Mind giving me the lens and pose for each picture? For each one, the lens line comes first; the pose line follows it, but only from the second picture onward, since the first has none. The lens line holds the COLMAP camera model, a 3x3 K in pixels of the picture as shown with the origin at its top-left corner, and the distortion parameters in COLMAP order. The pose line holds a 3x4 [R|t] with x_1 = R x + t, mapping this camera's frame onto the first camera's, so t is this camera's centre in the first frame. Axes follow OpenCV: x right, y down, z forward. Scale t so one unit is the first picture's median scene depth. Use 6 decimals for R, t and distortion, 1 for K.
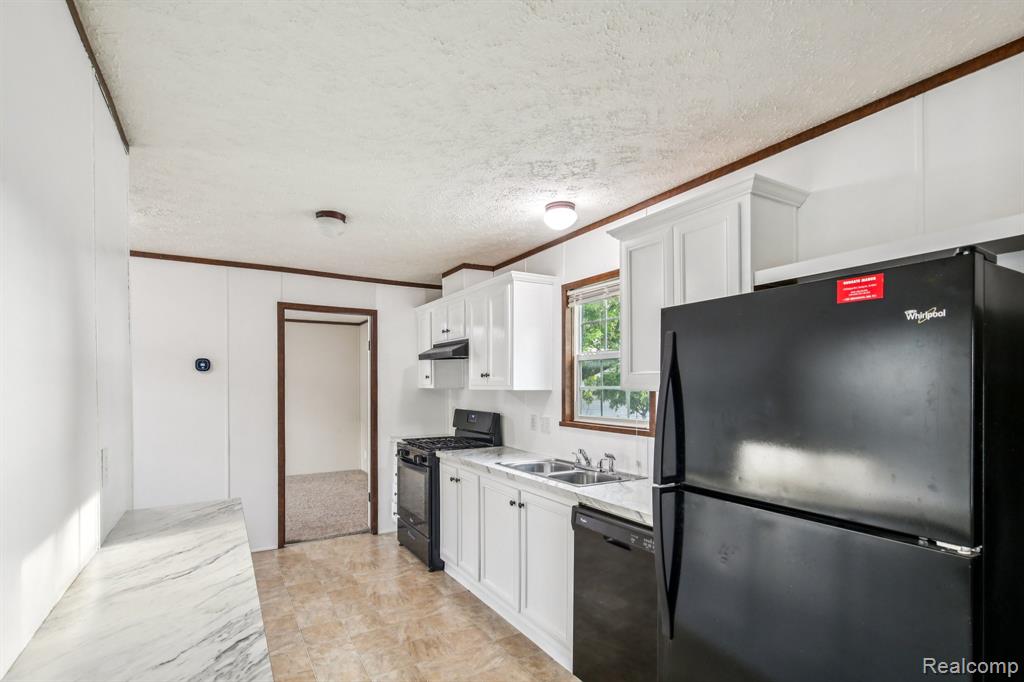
lens RADIAL K [[479.3, 0, 510.4], [0, 479.3, 389.0], [0, 0, 1]] dist [-0.016061, 0.008069]
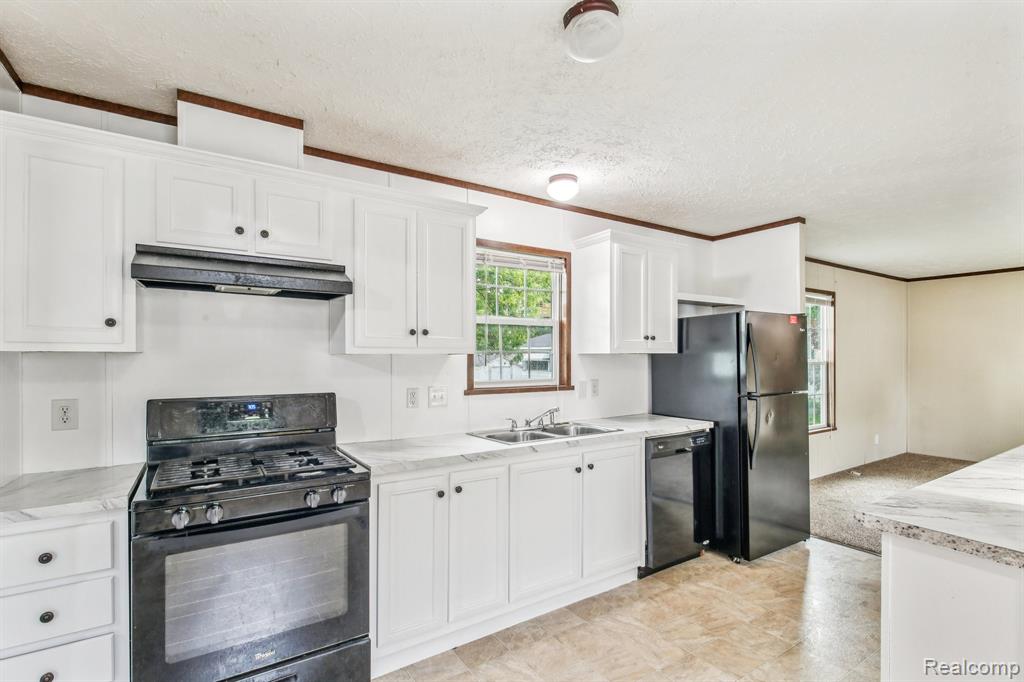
lens RADIAL K [[479.3, 0, 483.8], [0, 479.3, 355.2], [0, 0, 1]] dist [-0.016061, 0.008069]
pose [[-0.018080, 0.004663, 0.999826, -0.758053], [0.008474, 0.999954, -0.004510, 0.007792], [-0.999801, 0.008391, -0.018119, 0.953352]]
